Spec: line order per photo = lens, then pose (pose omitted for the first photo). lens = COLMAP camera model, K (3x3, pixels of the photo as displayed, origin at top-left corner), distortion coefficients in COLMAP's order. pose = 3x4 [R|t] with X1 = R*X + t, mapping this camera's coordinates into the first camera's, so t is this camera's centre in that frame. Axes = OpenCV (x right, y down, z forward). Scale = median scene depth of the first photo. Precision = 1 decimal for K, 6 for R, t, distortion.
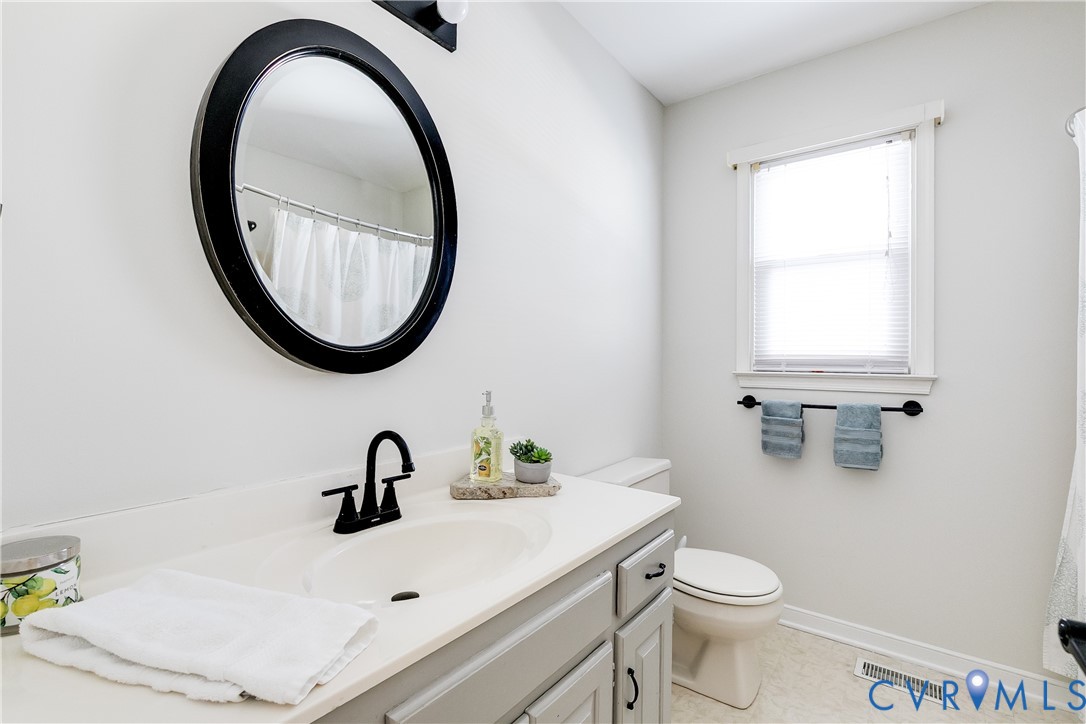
lens RADIAL K [[495.1, 0, 558.3], [0, 495.1, 357.9], [0, 0, 1]] dist [0.005781, -0.001192]
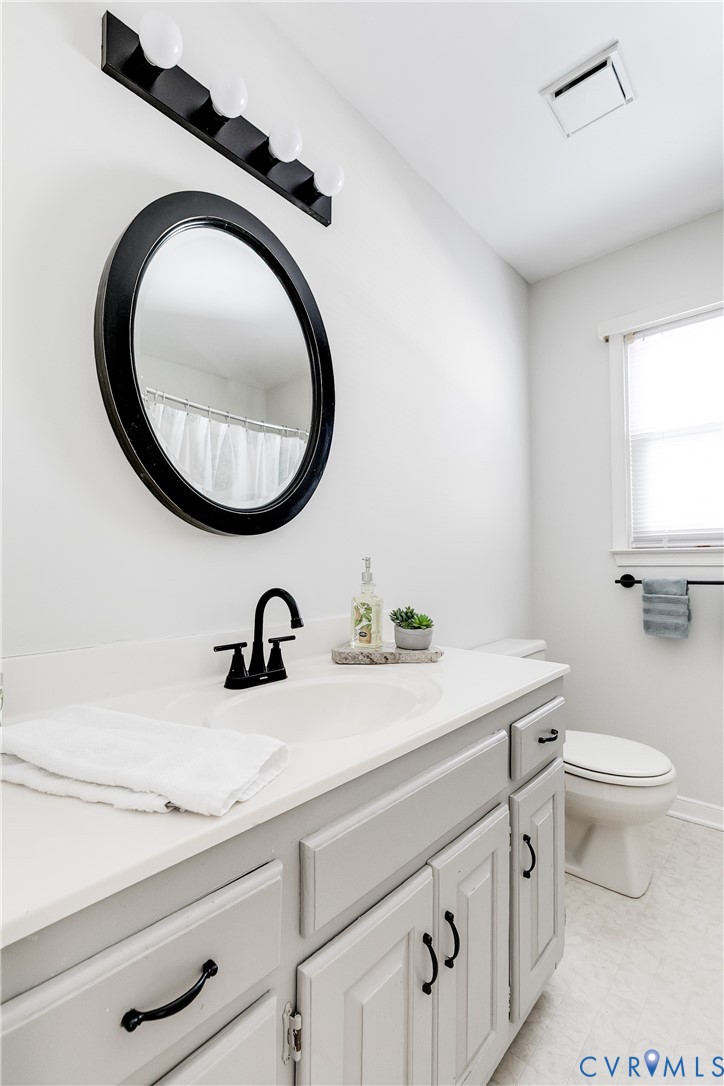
lens RADIAL K [[490.4, 0, 368.2], [0, 490.4, 553.1], [0, 0, 1]] dist [0.006736, -0.001603]
pose [[0.996399, -0.014193, -0.083596, -0.058737], [0.012585, 0.999726, -0.019728, 0.079831], [0.083853, 0.018605, 0.996304, 0.015384]]
